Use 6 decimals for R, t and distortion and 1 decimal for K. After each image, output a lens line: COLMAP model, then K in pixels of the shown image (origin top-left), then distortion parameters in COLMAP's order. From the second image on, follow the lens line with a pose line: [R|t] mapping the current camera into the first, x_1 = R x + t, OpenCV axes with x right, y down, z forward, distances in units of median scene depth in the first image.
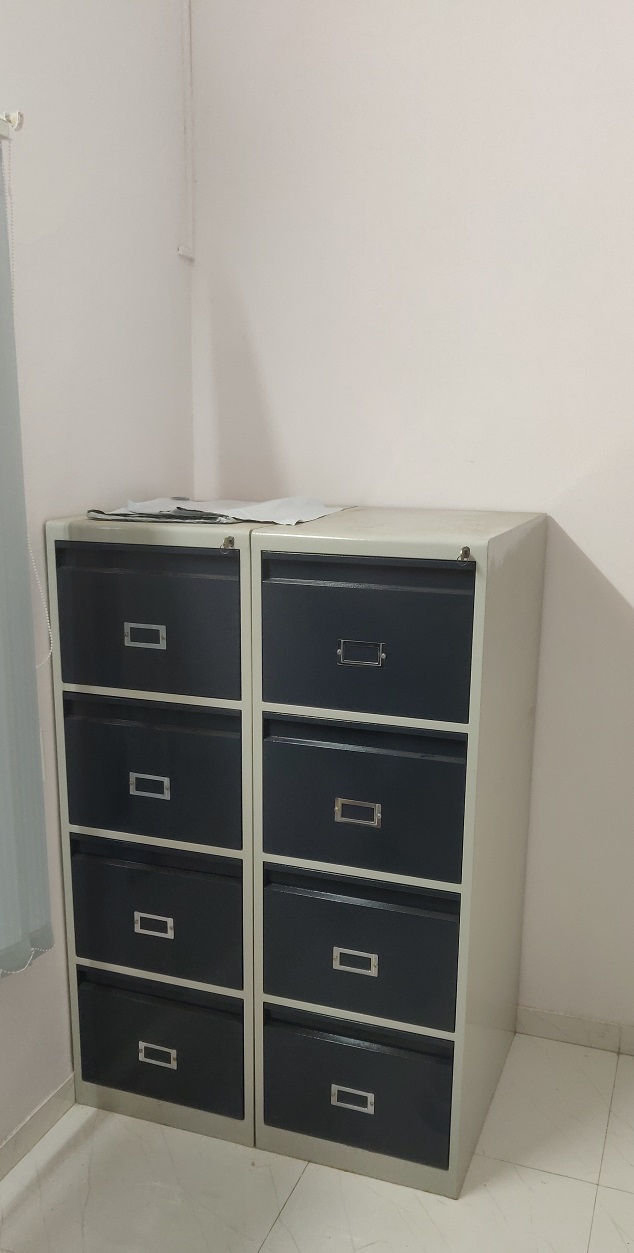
lens RADIAL K [[1047.8, 0, 317.6], [0, 1047.8, 627.7], [0, 0, 1]] dist [0.004320, 0.000515]
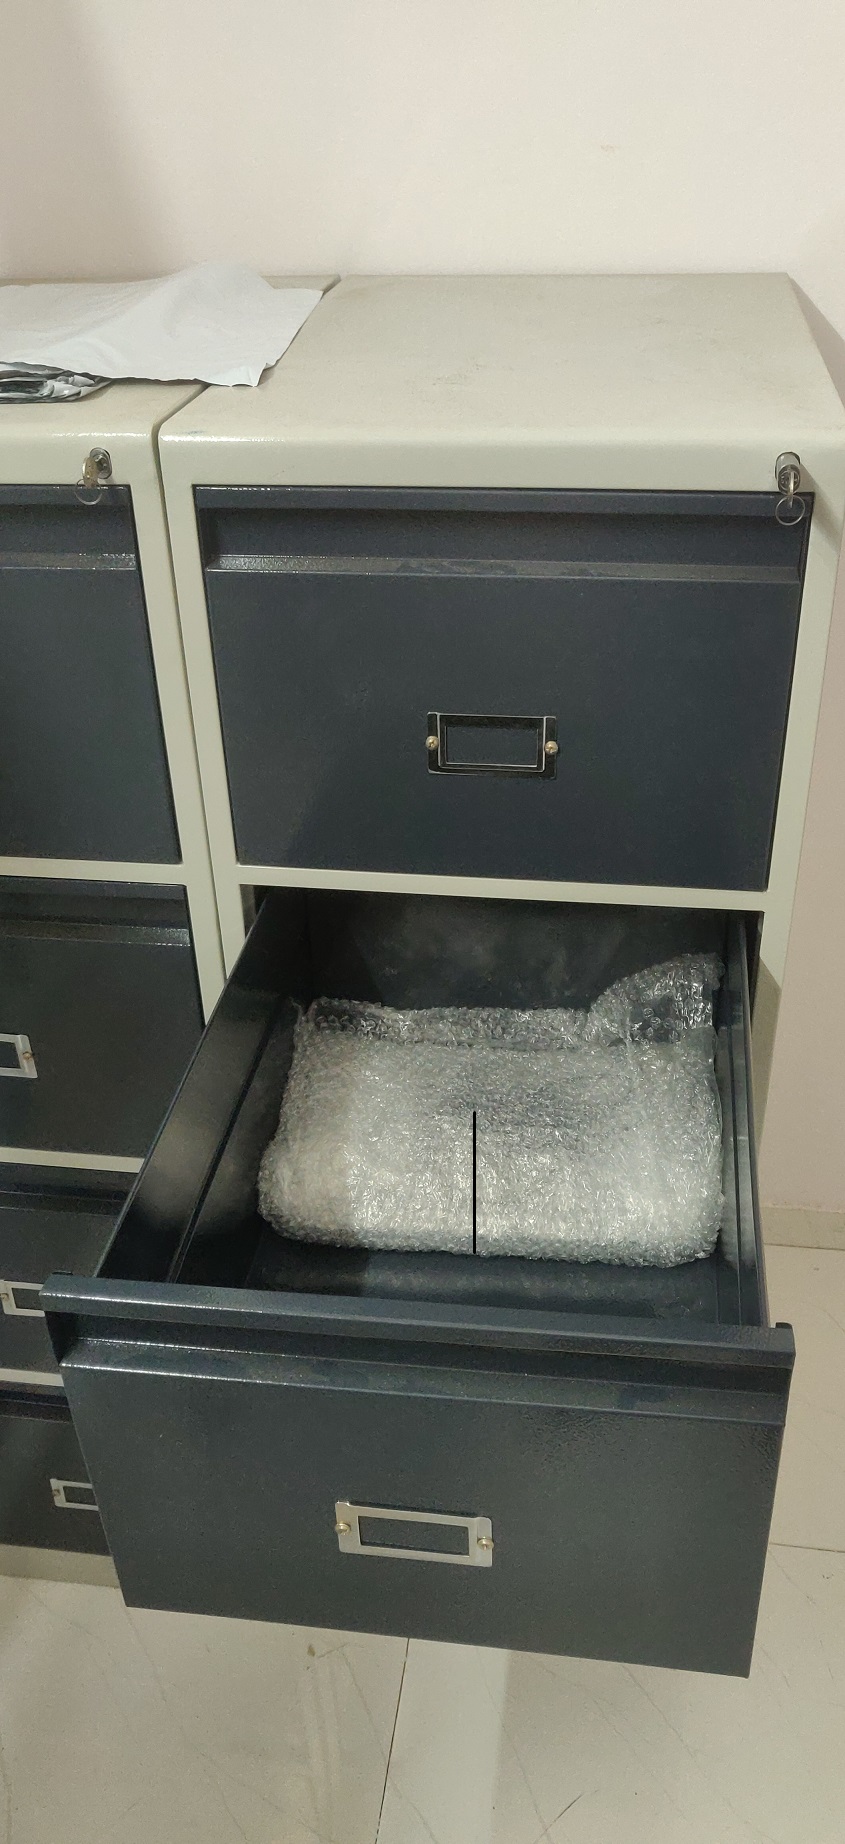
lens RADIAL K [[1443.6, 0, 422.5], [0, 1443.6, 922.3], [0, 0, 1]] dist [-0.001211, 0.001244]
pose [[0.978106, -0.138380, 0.155433, -0.073419], [0.071499, 0.924878, 0.373481, -0.112530], [-0.195439, -0.354191, 0.914523, 0.475122]]
